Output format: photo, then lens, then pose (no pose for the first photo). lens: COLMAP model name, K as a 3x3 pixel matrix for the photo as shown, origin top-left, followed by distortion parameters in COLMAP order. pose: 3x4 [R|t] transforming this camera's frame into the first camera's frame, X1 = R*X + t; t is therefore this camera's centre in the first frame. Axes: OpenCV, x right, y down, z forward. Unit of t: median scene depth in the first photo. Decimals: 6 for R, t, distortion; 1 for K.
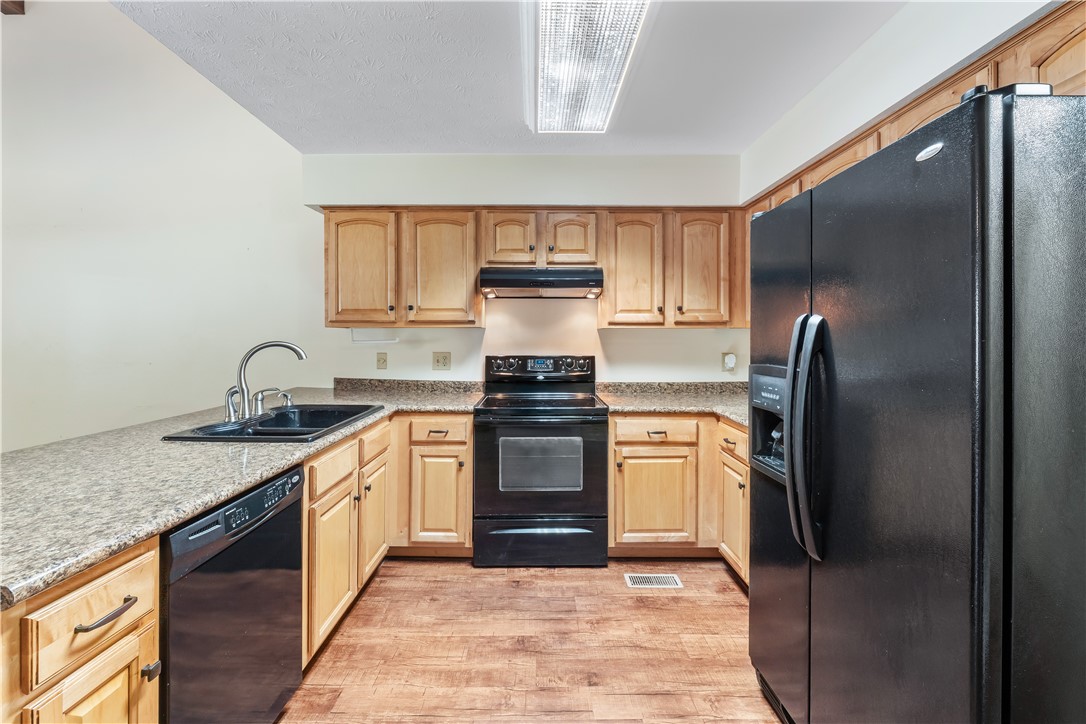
lens RADIAL K [[465.2, 0, 537.7], [0, 465.2, 340.7], [0, 0, 1]] dist [-0.008598, 0.001719]
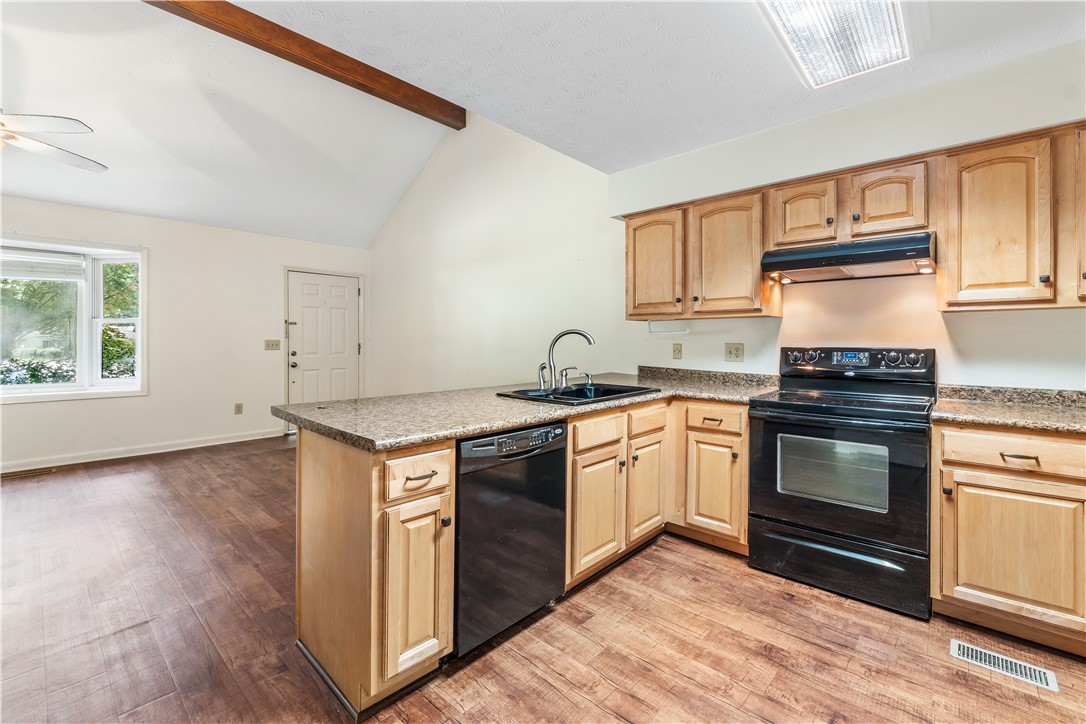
lens RADIAL K [[465.2, 0, 541.9], [0, 465.2, 340.0], [0, 0, 1]] dist [-0.008598, 0.001719]
pose [[0.736413, 0.000343, -0.676533, 0.194700], [-0.006318, 0.999960, -0.006370, 0.032394], [0.676503, 0.008965, 0.736385, 0.008088]]
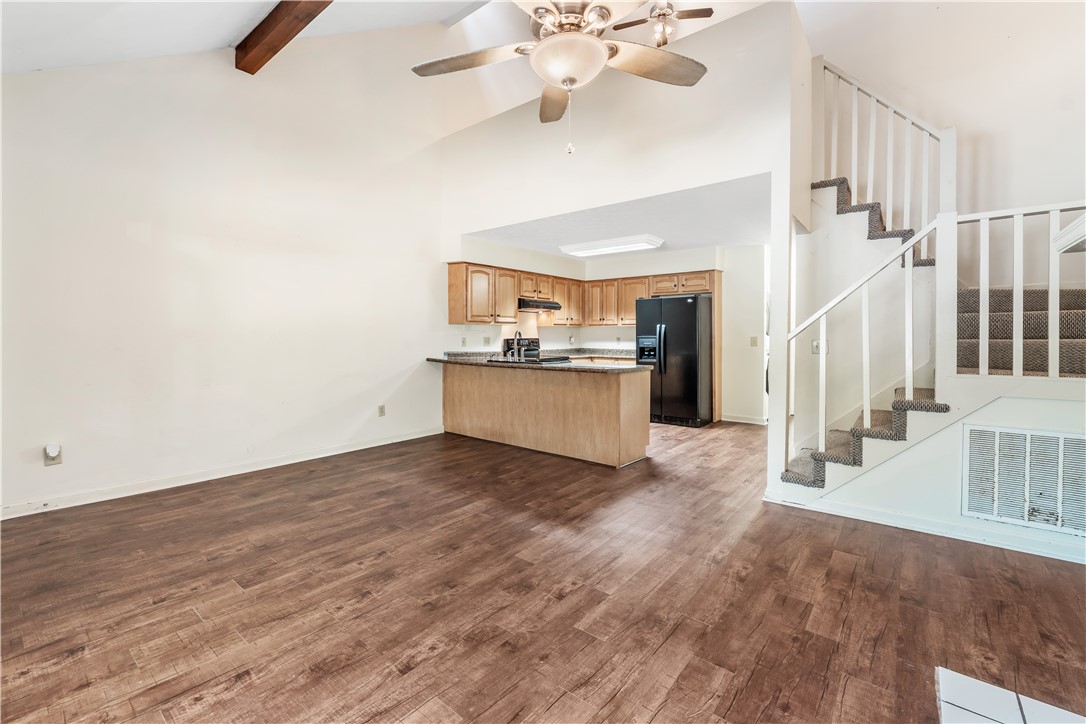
lens RADIAL K [[465.2, 0, 536.2], [0, 465.2, 346.6], [0, 0, 1]] dist [-0.008598, 0.001719]
pose [[0.636299, -0.021359, 0.771147, -1.990248], [0.002948, 0.999677, 0.025256, 0.019587], [-0.771437, -0.013797, 0.636156, -0.530969]]
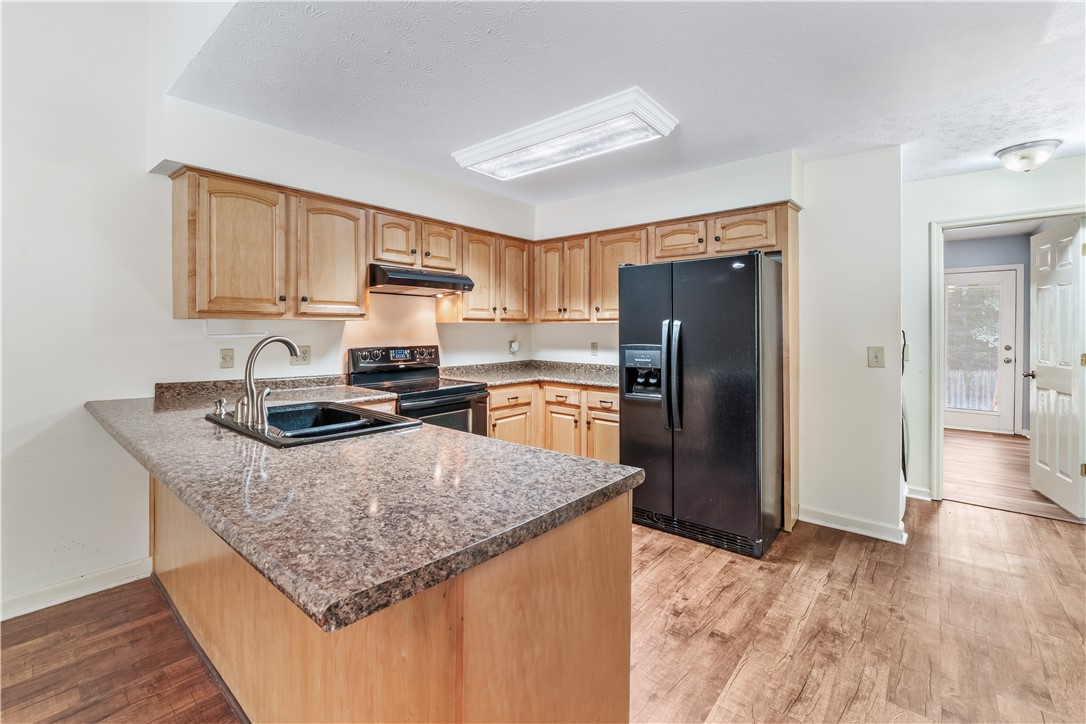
lens RADIAL K [[465.2, 0, 536.3], [0, 465.2, 329.6], [0, 0, 1]] dist [-0.008598, 0.001719]
pose [[0.651789, -0.001791, 0.758398, -0.753737], [0.002518, 0.999997, 0.000198, -0.009026], [-0.758396, 0.001781, 0.651791, 0.034447]]
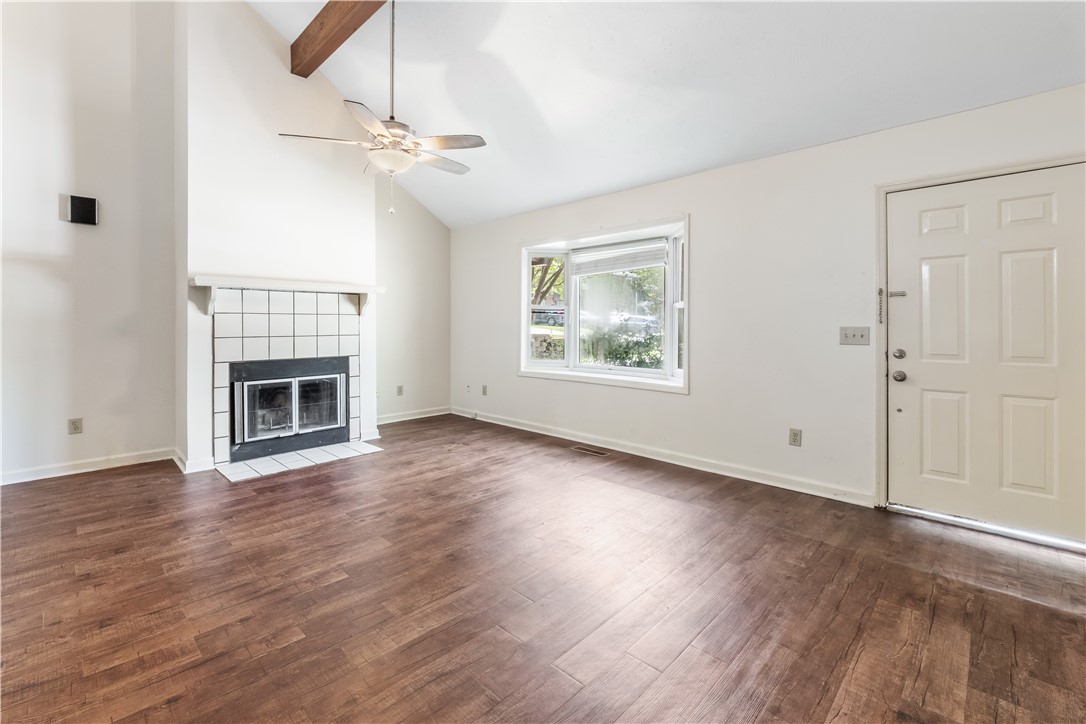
lens RADIAL K [[465.2, 0, 529.2], [0, 465.2, 332.3], [0, 0, 1]] dist [-0.008598, 0.001719]
pose [[-0.706518, 0.004599, -0.707680, -0.779998], [-0.007525, 0.999874, 0.014010, 0.029237], [0.707655, 0.015223, -0.706394, 1.012014]]
